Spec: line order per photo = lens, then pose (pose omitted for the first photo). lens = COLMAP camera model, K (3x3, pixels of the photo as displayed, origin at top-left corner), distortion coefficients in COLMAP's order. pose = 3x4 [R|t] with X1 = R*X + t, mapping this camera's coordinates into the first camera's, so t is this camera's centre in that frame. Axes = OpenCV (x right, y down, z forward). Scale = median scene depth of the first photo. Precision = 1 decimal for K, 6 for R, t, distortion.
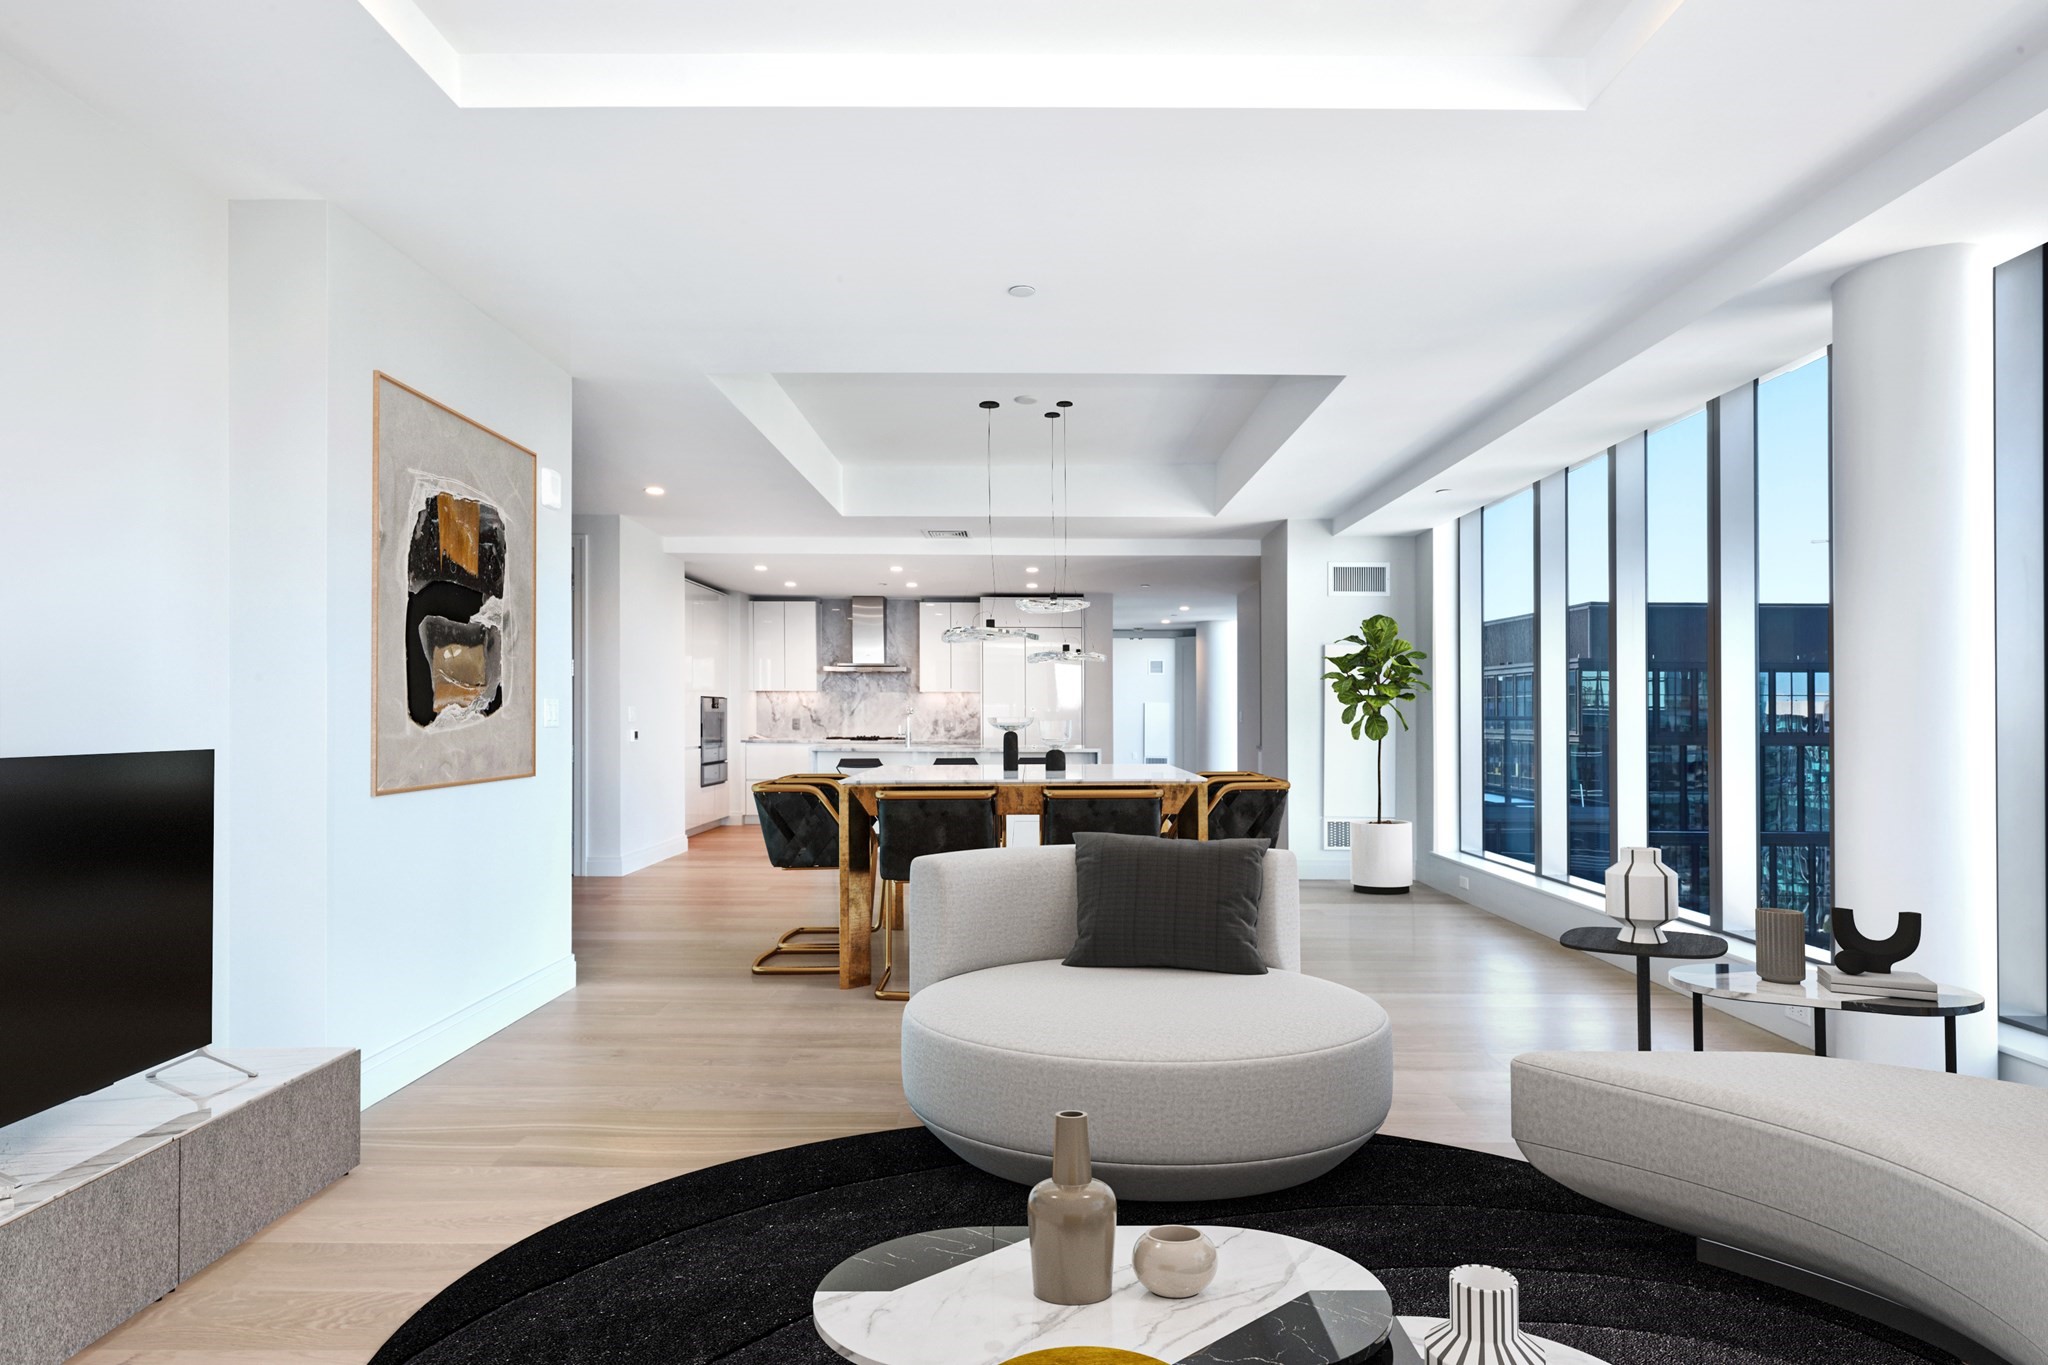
lens RADIAL K [[1026.2, 0, 1026.1], [0, 1026.2, 701.8], [0, 0, 1]] dist [0.001314, 0.003877]
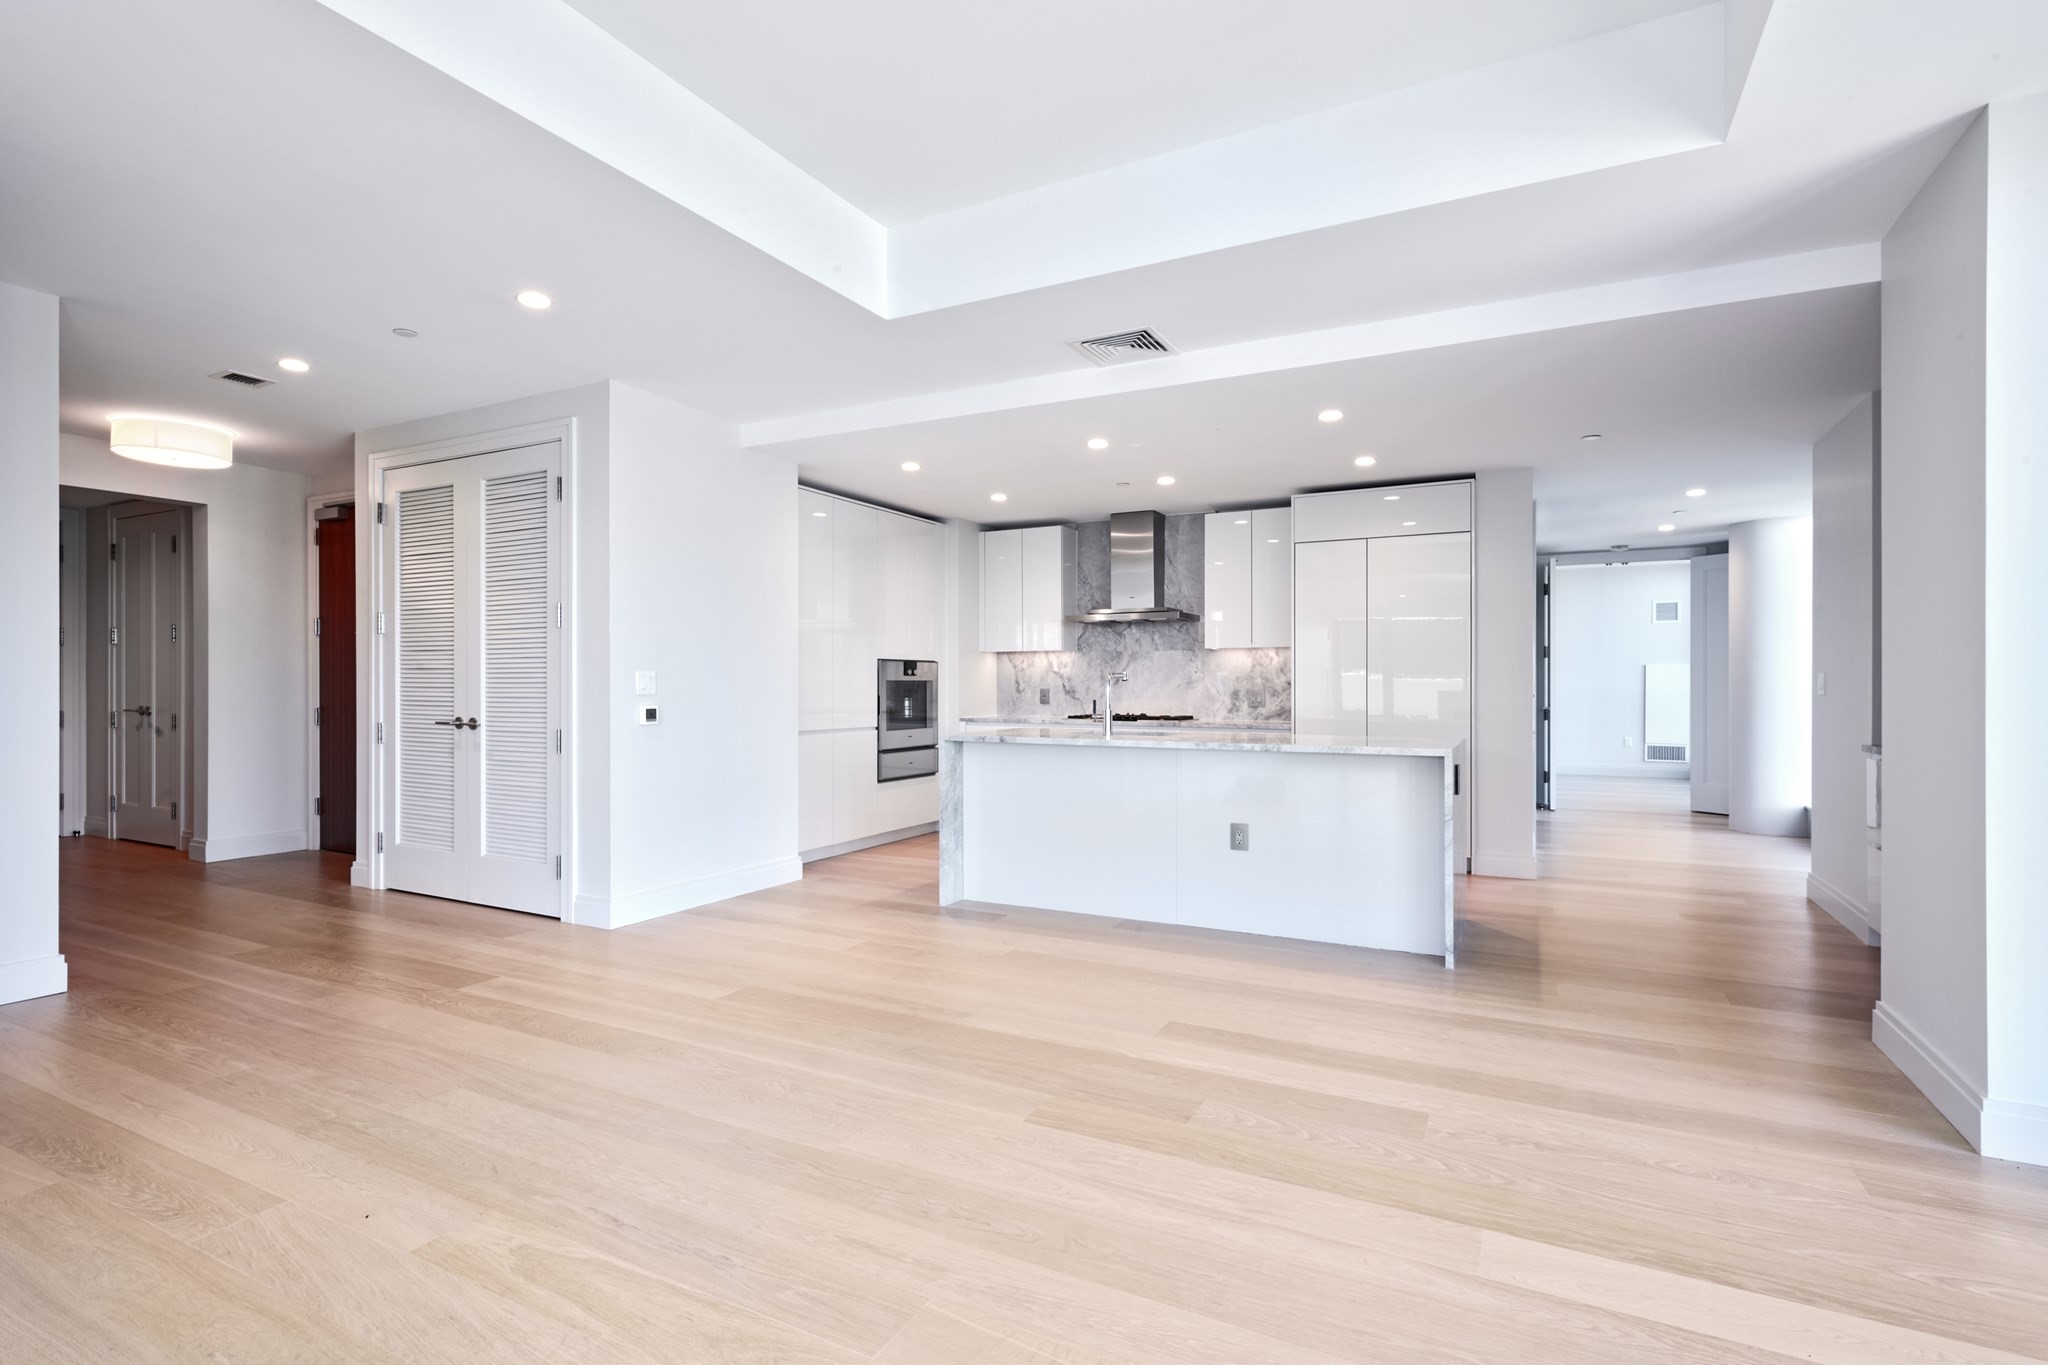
lens RADIAL K [[966.5, 0, 1011.2], [0, 966.5, 680.6], [0, 0, 1]] dist [0.007712, -0.000138]
pose [[0.880182, -0.005837, -0.474601, 0.083288], [0.009583, 0.999939, 0.005473, 0.006540], [0.474540, -0.009365, 0.880184, 0.384946]]
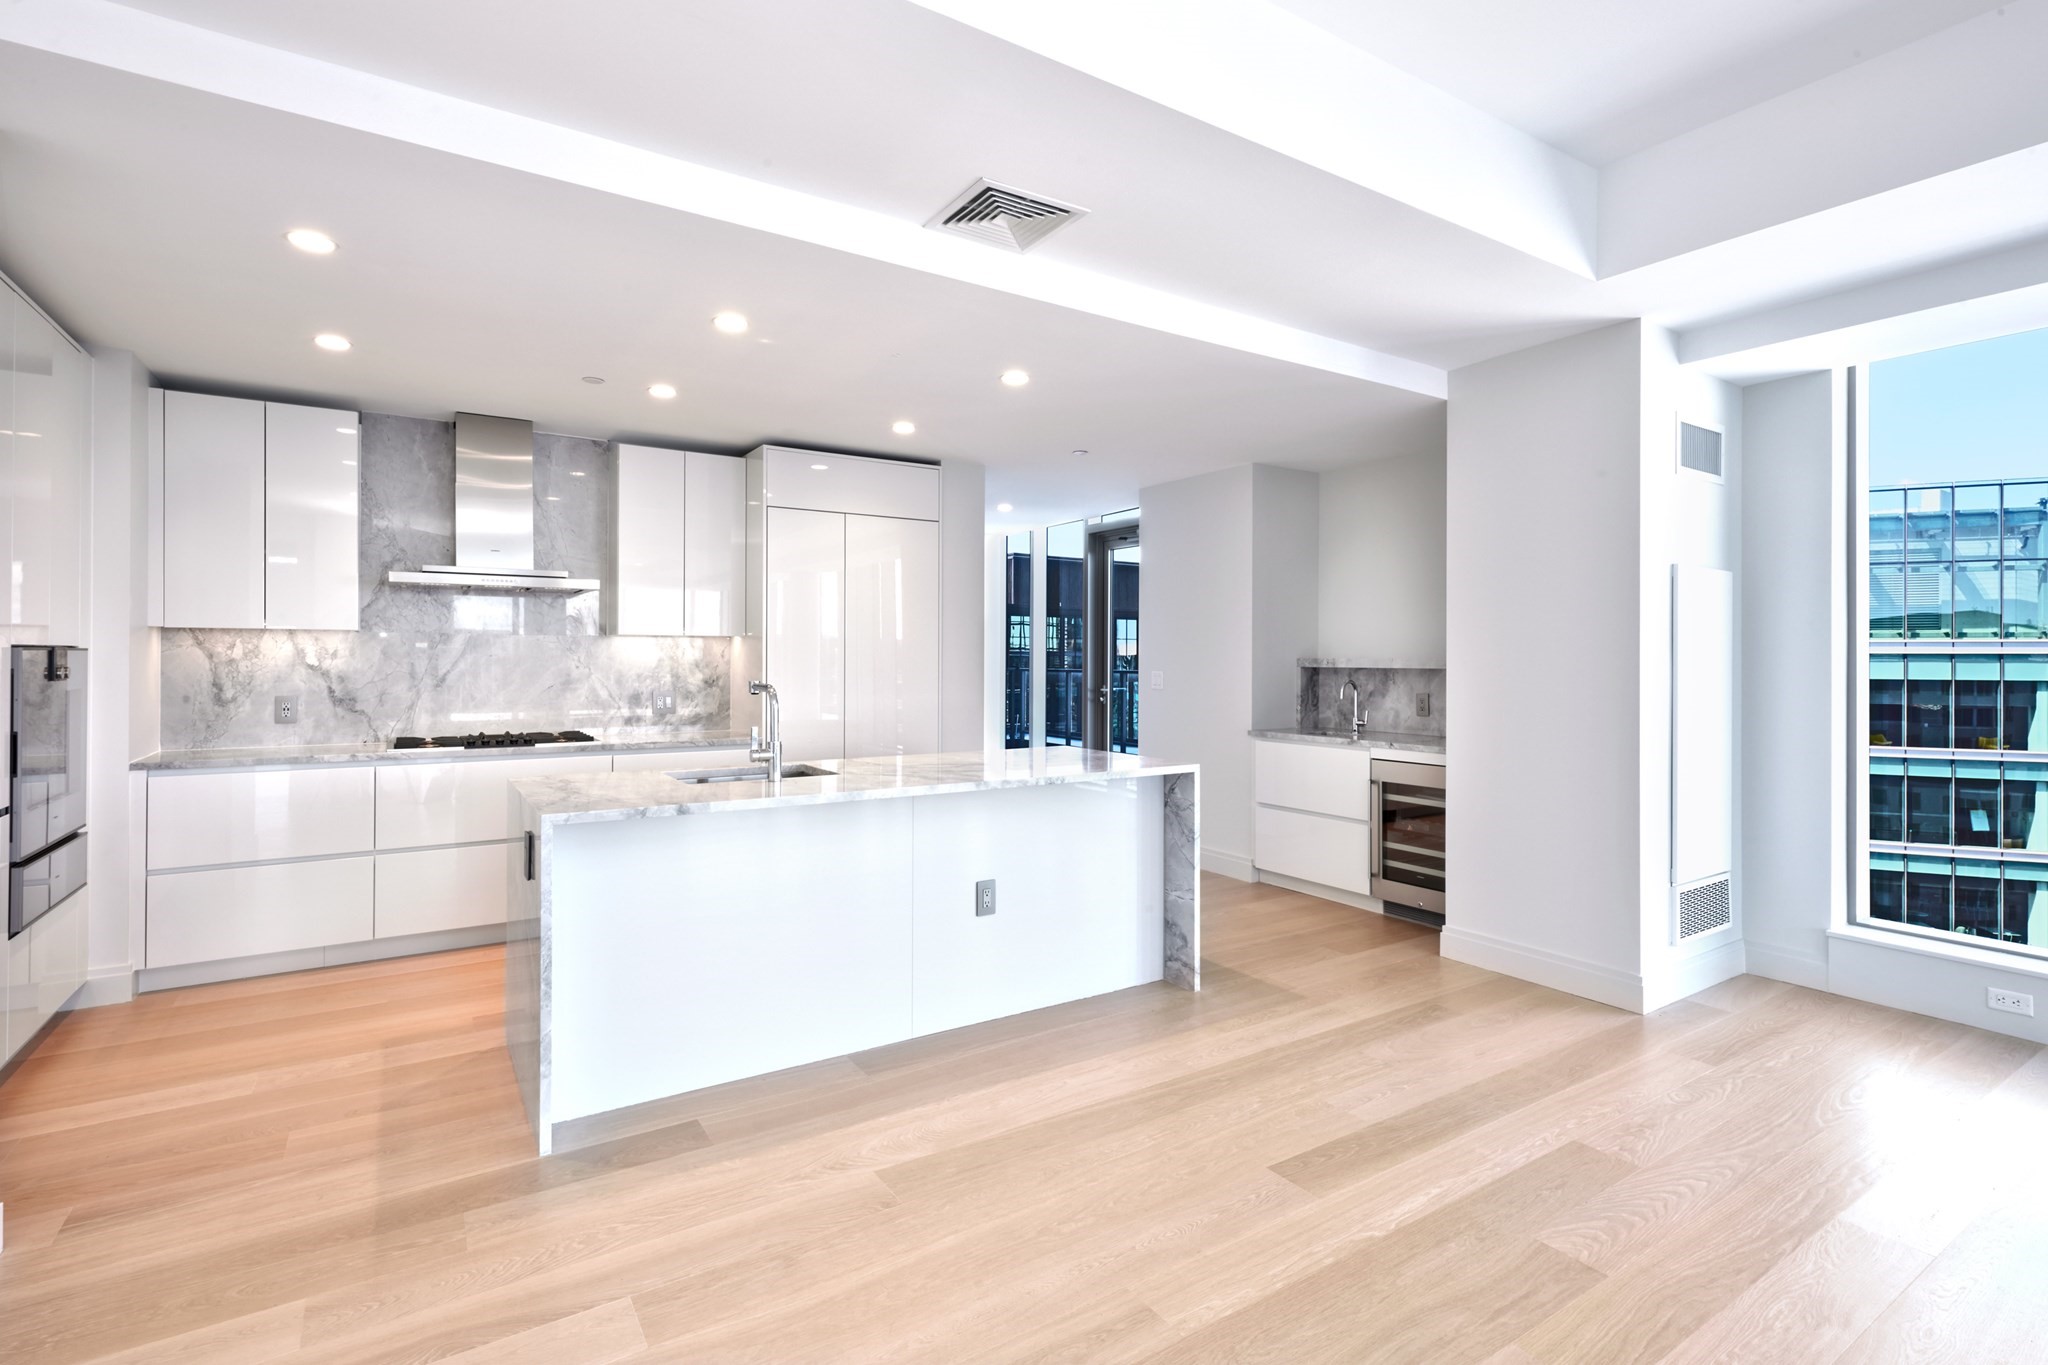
lens RADIAL K [[1026.2, 0, 1005.0], [0, 1026.2, 644.0], [0, 0, 1]] dist [0.001314, 0.003877]
pose [[0.843187, 0.005958, 0.537587, -0.205268], [-0.007896, 0.999968, 0.001301, -0.007453], [-0.537562, -0.005342, 0.843207, 0.507637]]
